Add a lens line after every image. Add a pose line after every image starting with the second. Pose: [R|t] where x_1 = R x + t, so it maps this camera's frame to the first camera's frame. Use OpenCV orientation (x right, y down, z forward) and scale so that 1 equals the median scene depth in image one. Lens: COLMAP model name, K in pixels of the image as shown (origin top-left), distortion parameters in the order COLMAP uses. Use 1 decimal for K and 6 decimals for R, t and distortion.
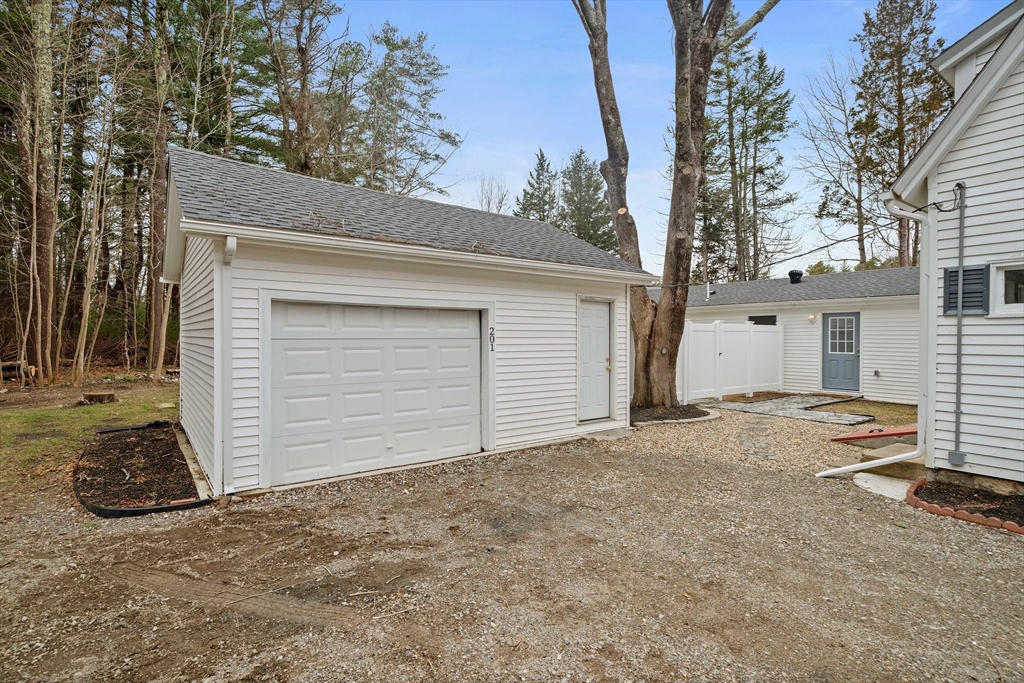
lens RADIAL K [[492.3, 0, 508.6], [0, 492.3, 348.0], [0, 0, 1]] dist [-0.000306, -0.000472]
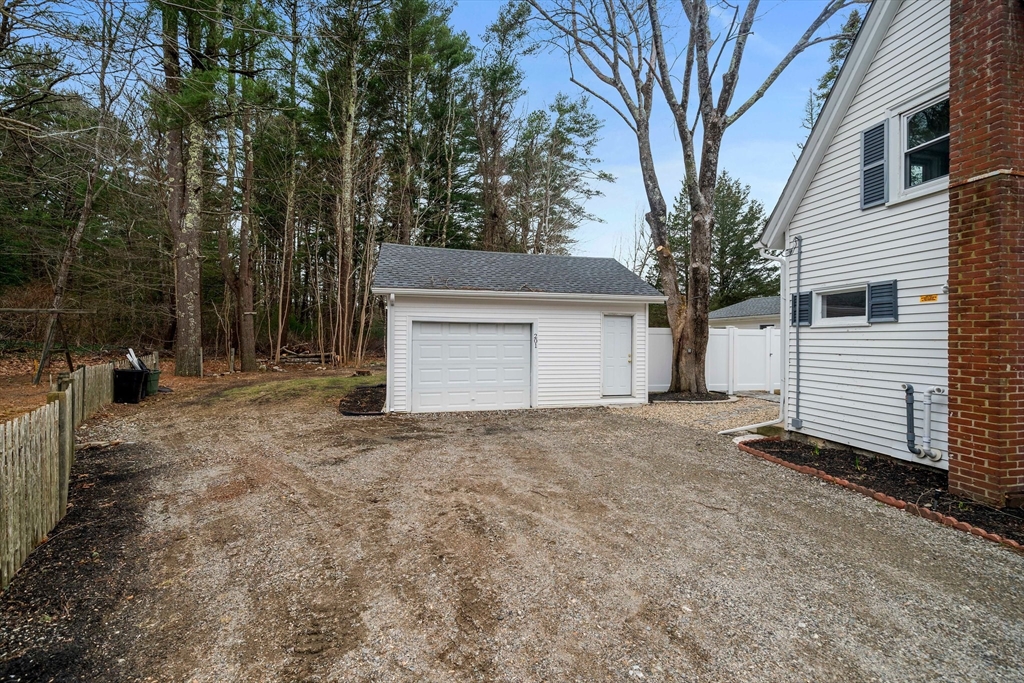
lens RADIAL K [[436.2, 0, 512.0], [0, 436.2, 341.5], [0, 0, 1]] dist [-0.001890, -0.000099]
pose [[0.918149, 0.005651, -0.396196, 0.265008], [-0.012714, 0.999804, -0.015202, 0.004383], [0.396032, 0.018995, 0.918040, -0.217877]]
